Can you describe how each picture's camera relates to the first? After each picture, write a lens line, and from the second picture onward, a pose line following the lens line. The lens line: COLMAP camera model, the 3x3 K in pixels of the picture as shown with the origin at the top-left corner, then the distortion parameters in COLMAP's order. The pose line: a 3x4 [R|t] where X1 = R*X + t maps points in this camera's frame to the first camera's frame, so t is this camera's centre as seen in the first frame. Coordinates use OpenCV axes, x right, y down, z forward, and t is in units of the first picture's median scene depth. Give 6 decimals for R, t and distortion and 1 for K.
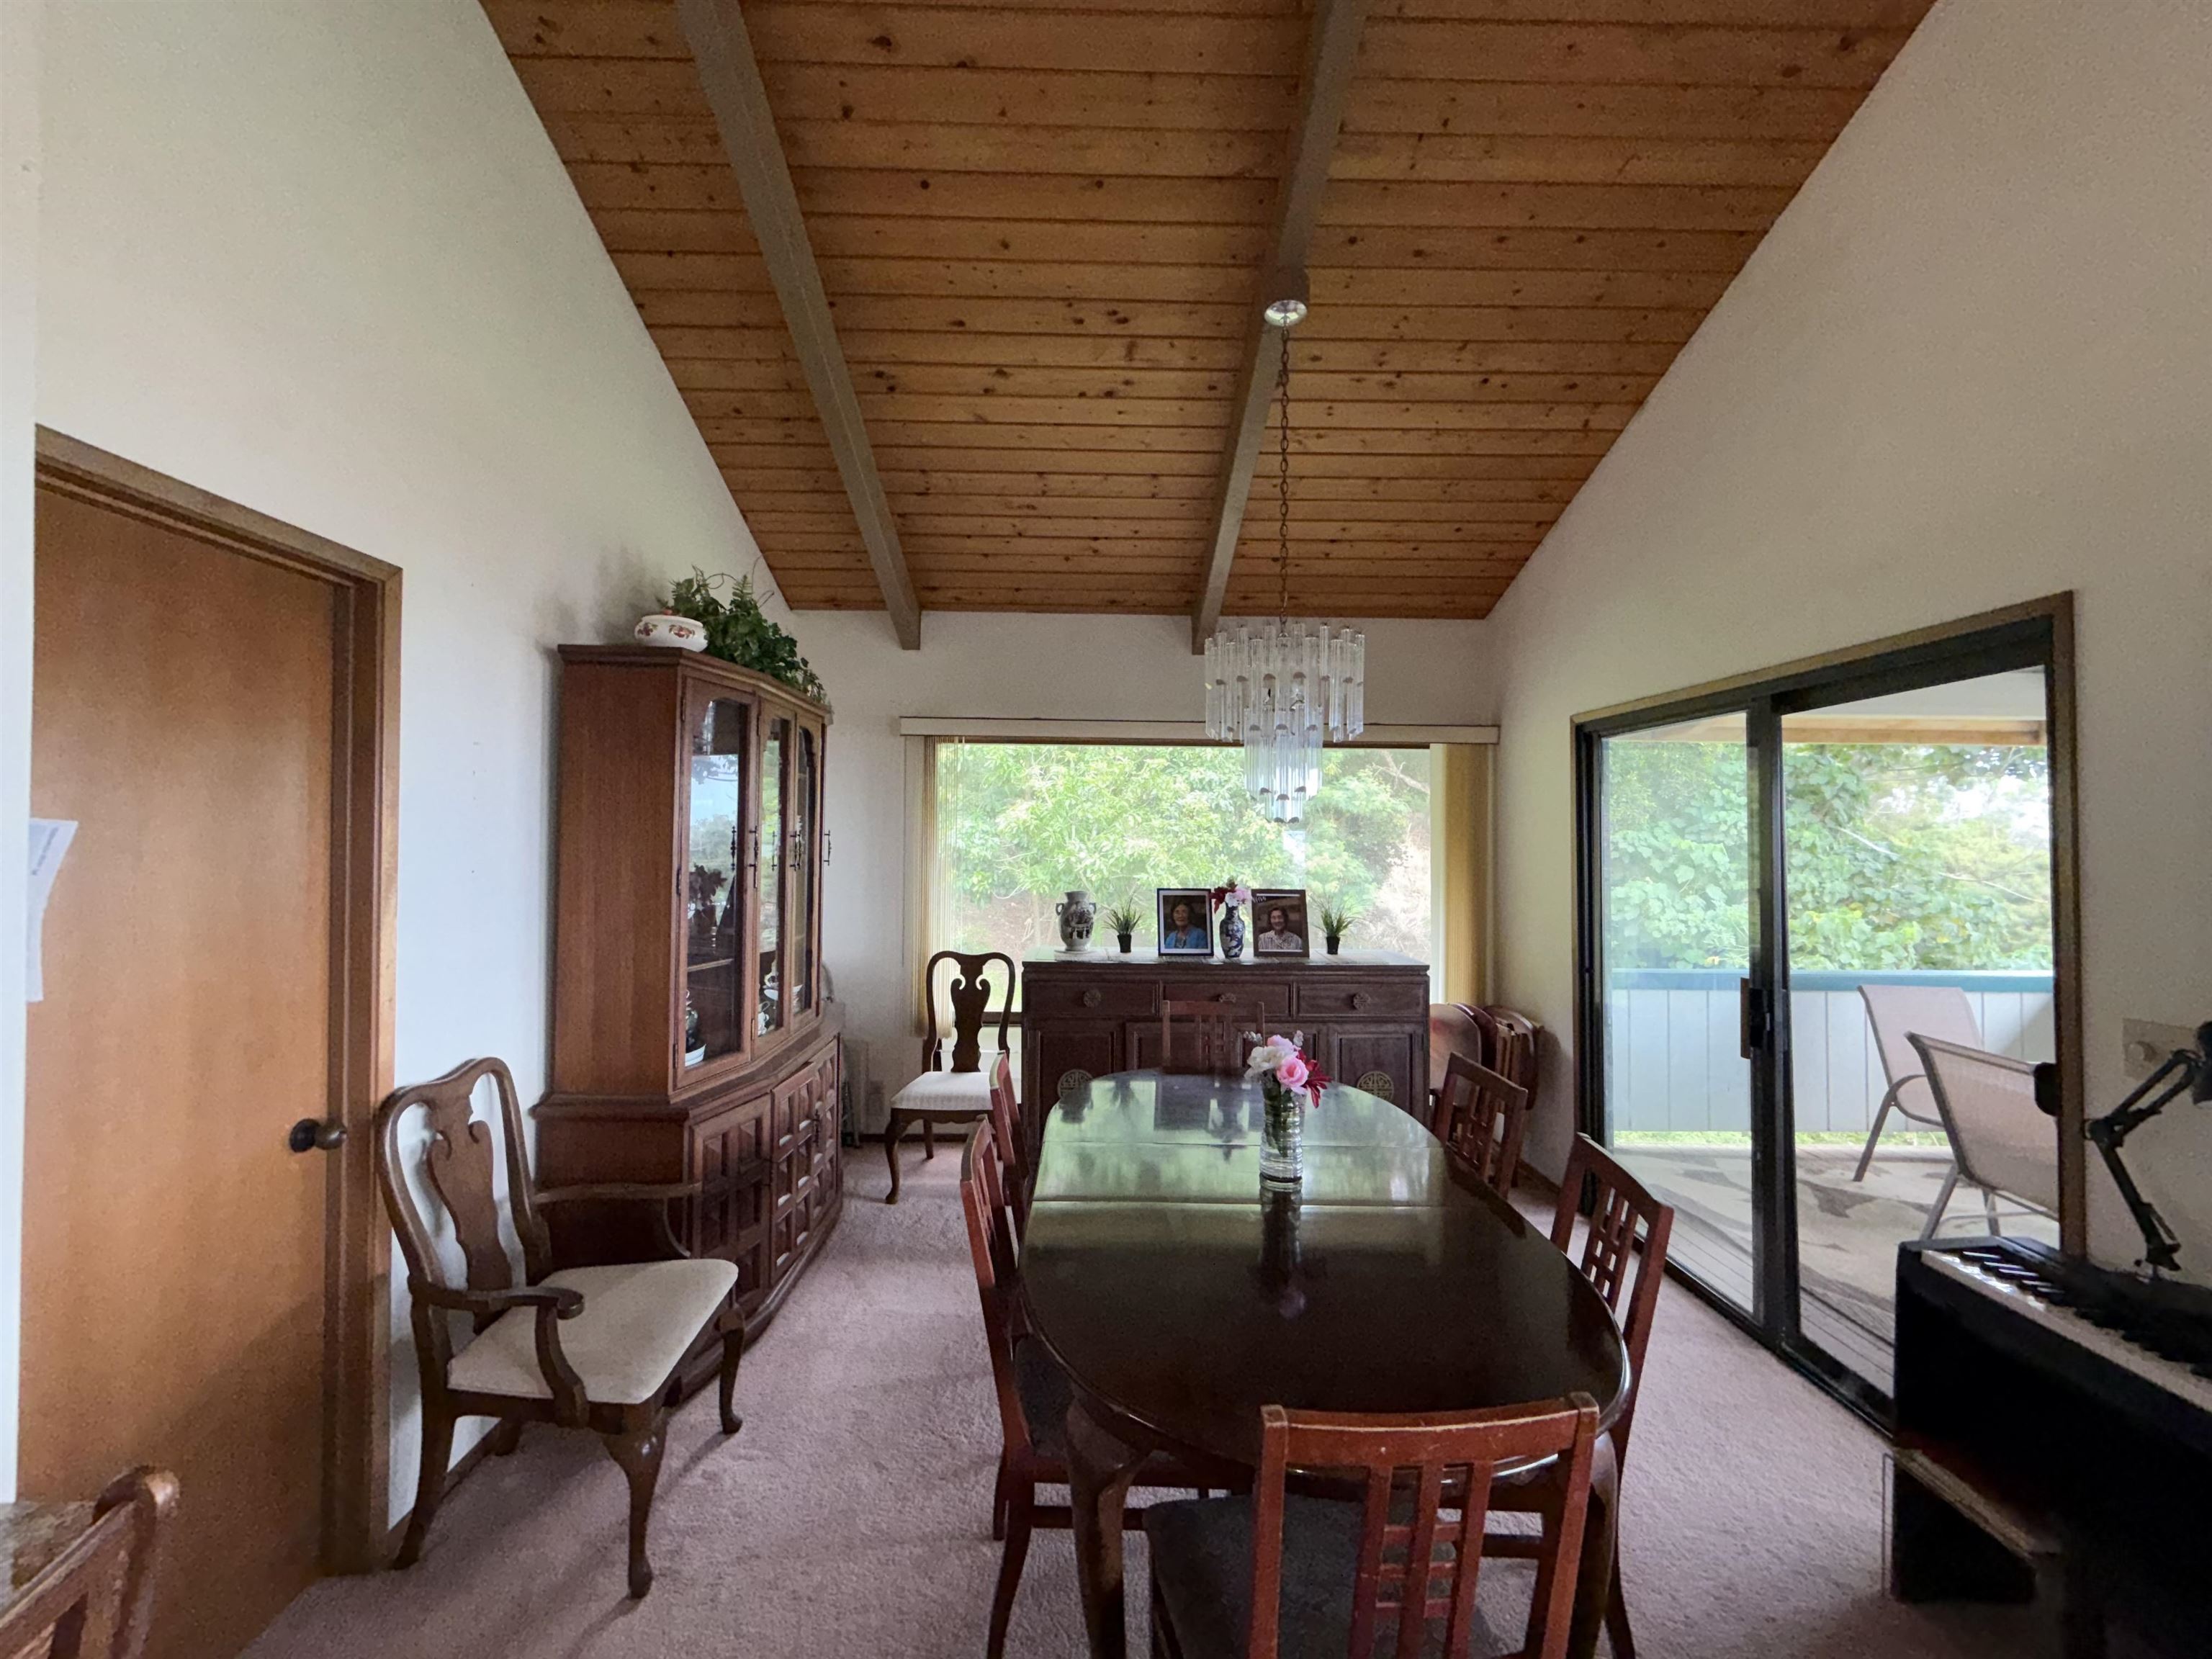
lens RADIAL K [[884.1, 0, 1099.8], [0, 884.1, 826.5], [0, 0, 1]] dist [0.001570, -0.000512]
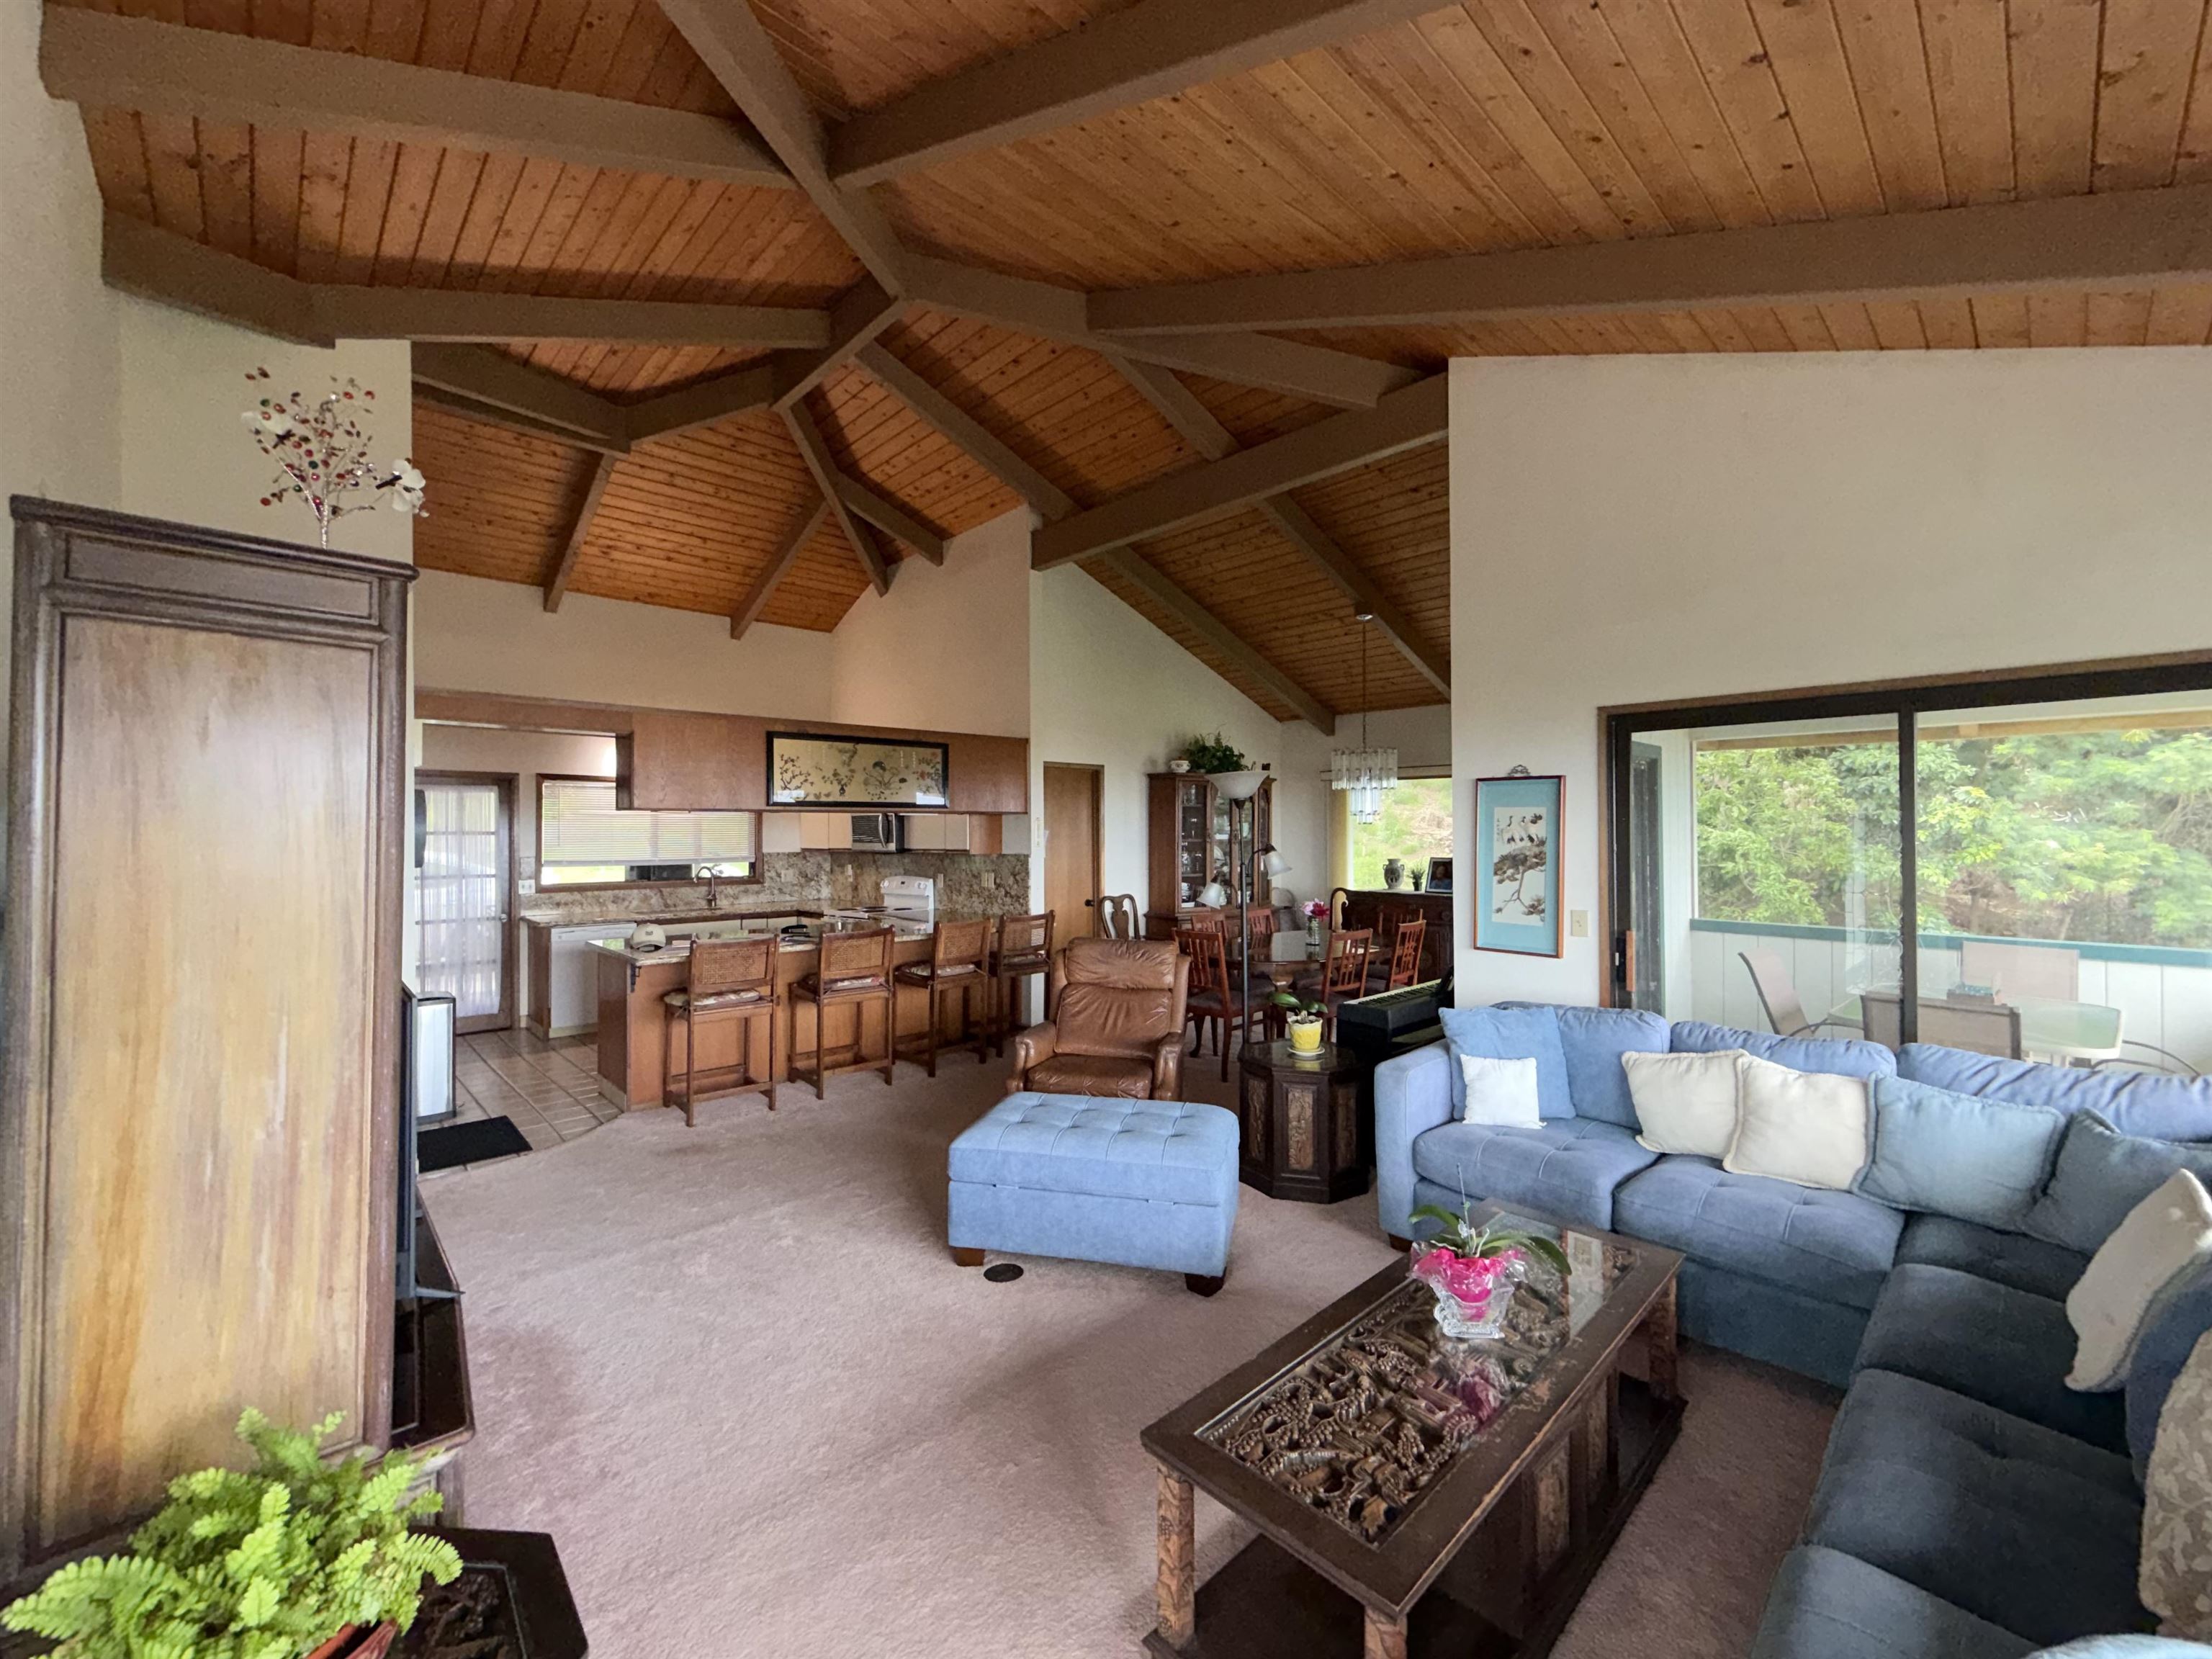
lens RADIAL K [[884.1, 0, 1099.8], [0, 884.1, 826.5], [0, 0, 1]] dist [0.001570, -0.000512]
pose [[0.667886, -0.012369, -0.744161, 0.264049], [0.017980, 0.999838, -0.000482, -0.001827], [0.744047, -0.013058, 0.668000, -0.205215]]
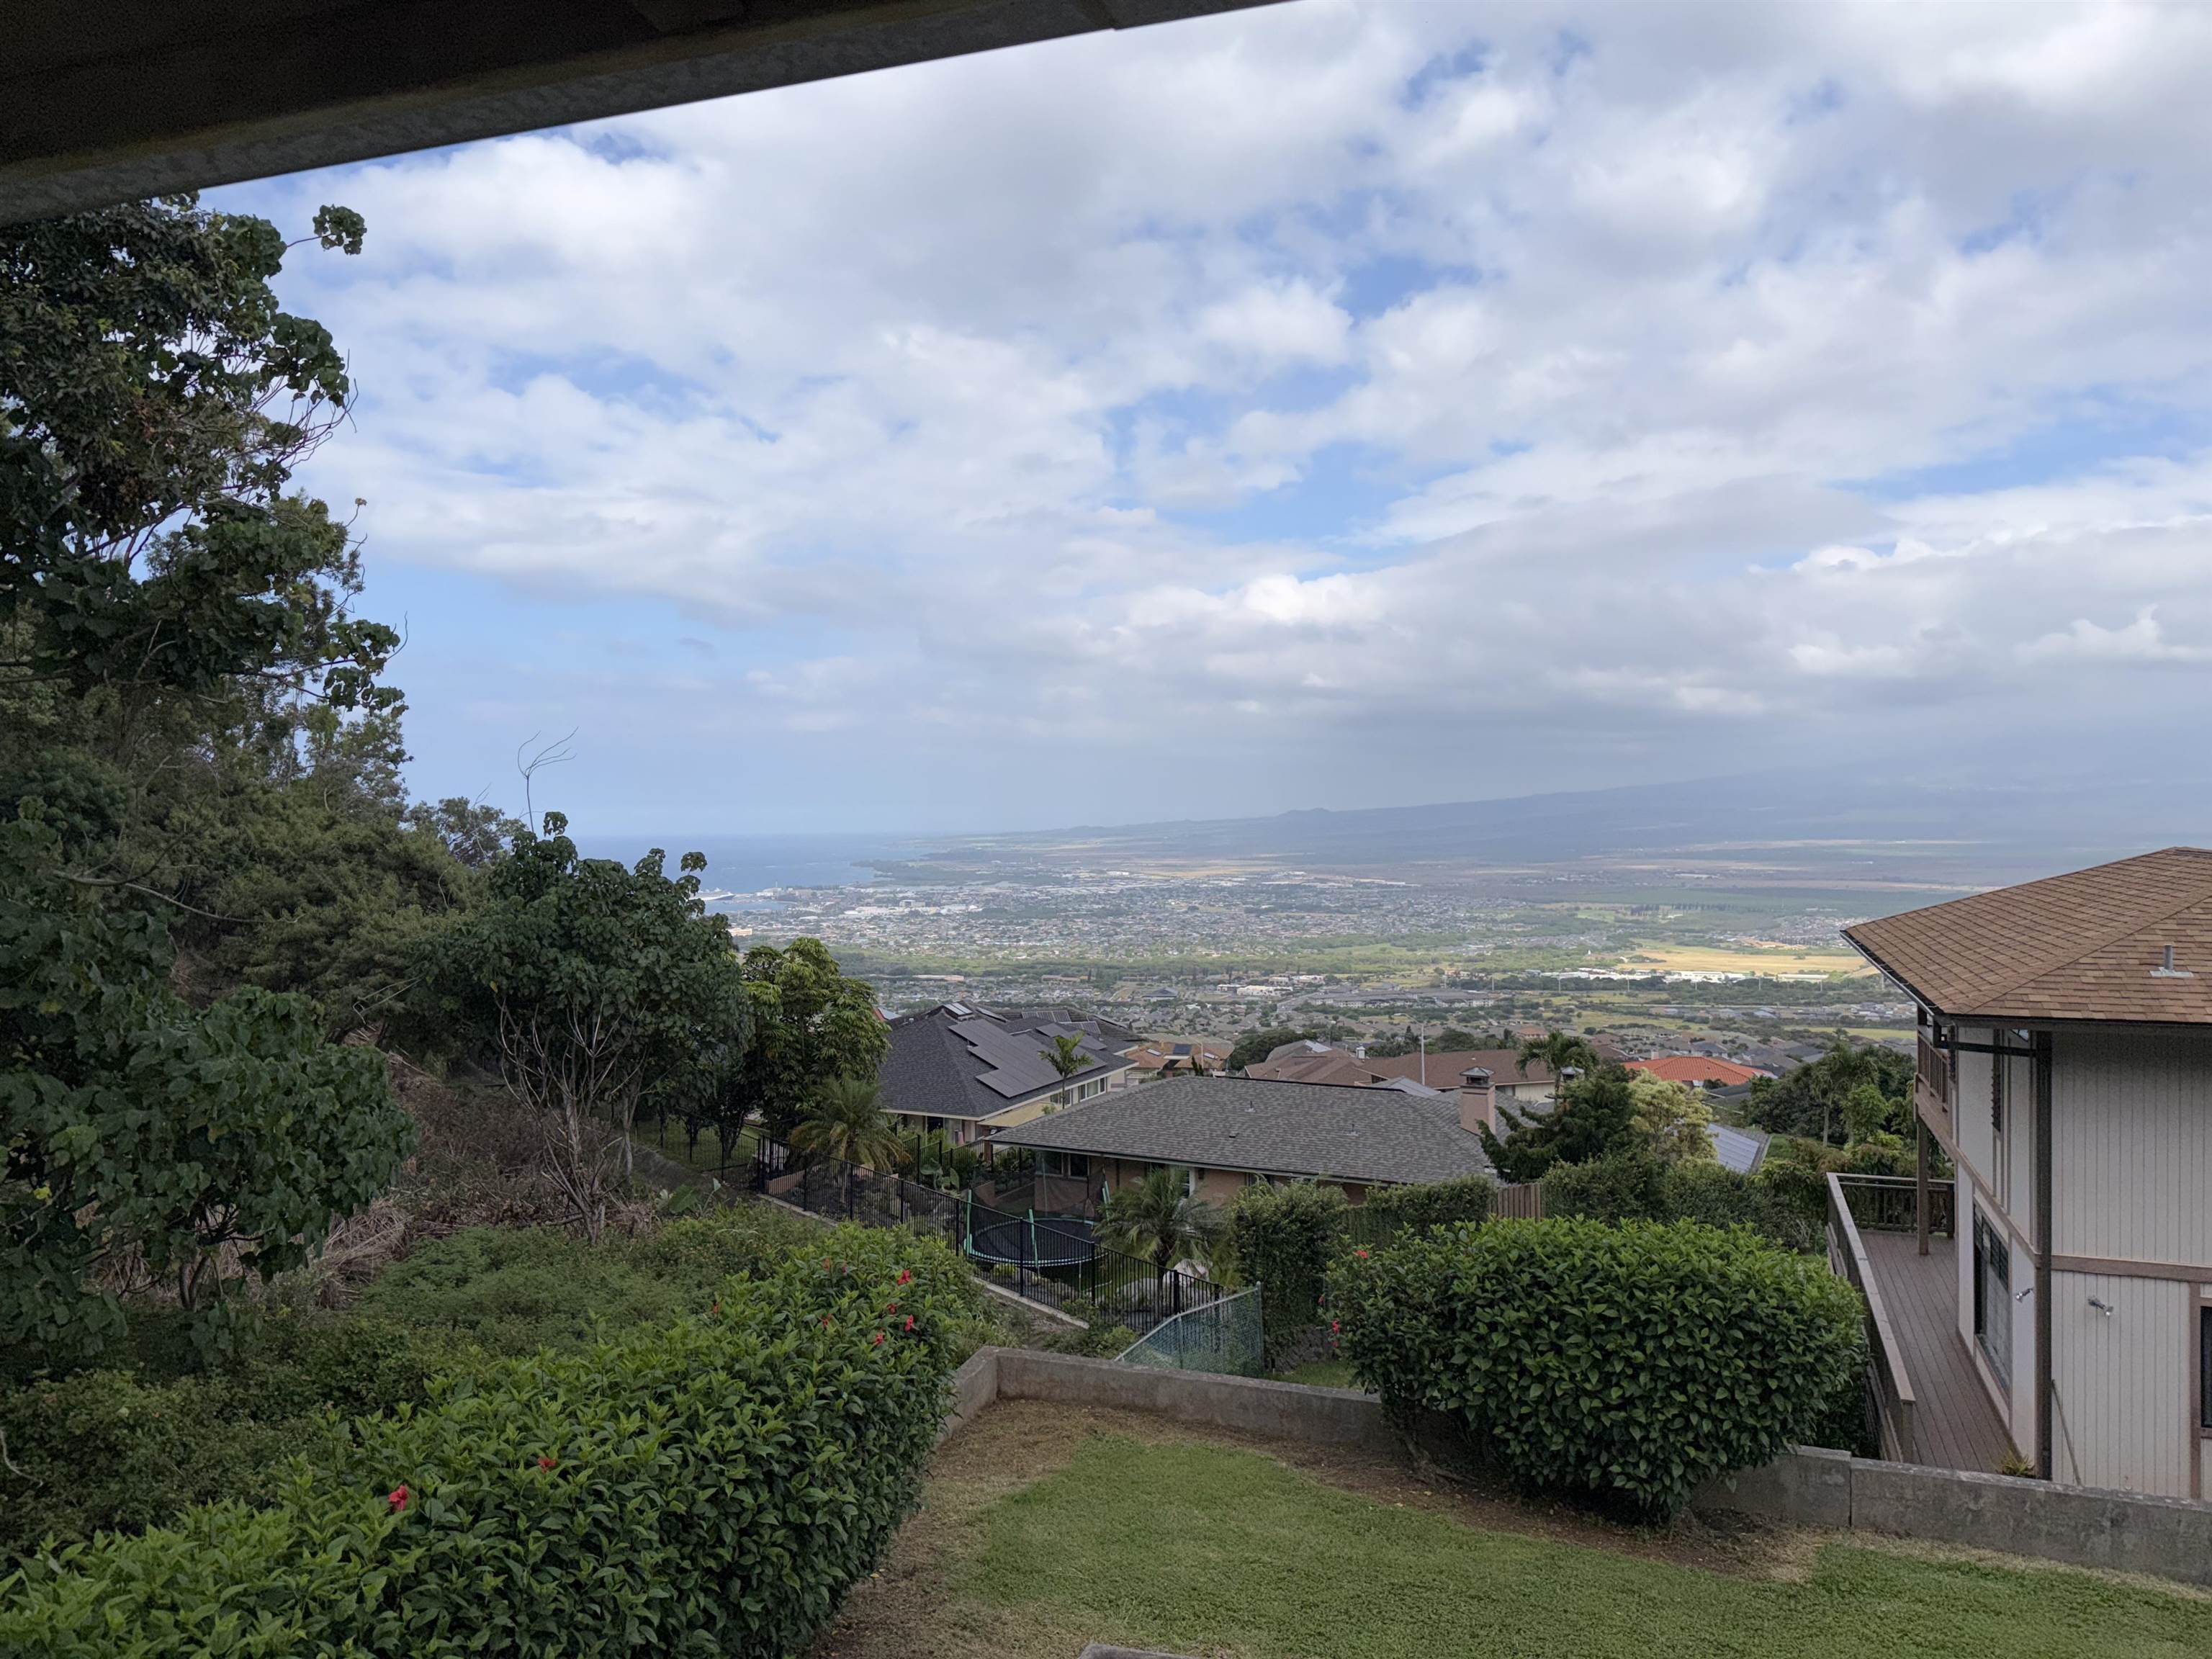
lens RADIAL K [[1552.4, 0, 1106.0], [0, 1552.4, 829.5], [0, 0, 1]] dist [0.048835, -0.075827]
pose [[0.321653, -0.021811, 0.946606, 0.317178], [-0.001058, 0.999726, 0.023395, 0.007671], [-0.946857, -0.008527, 0.321541, 0.159978]]
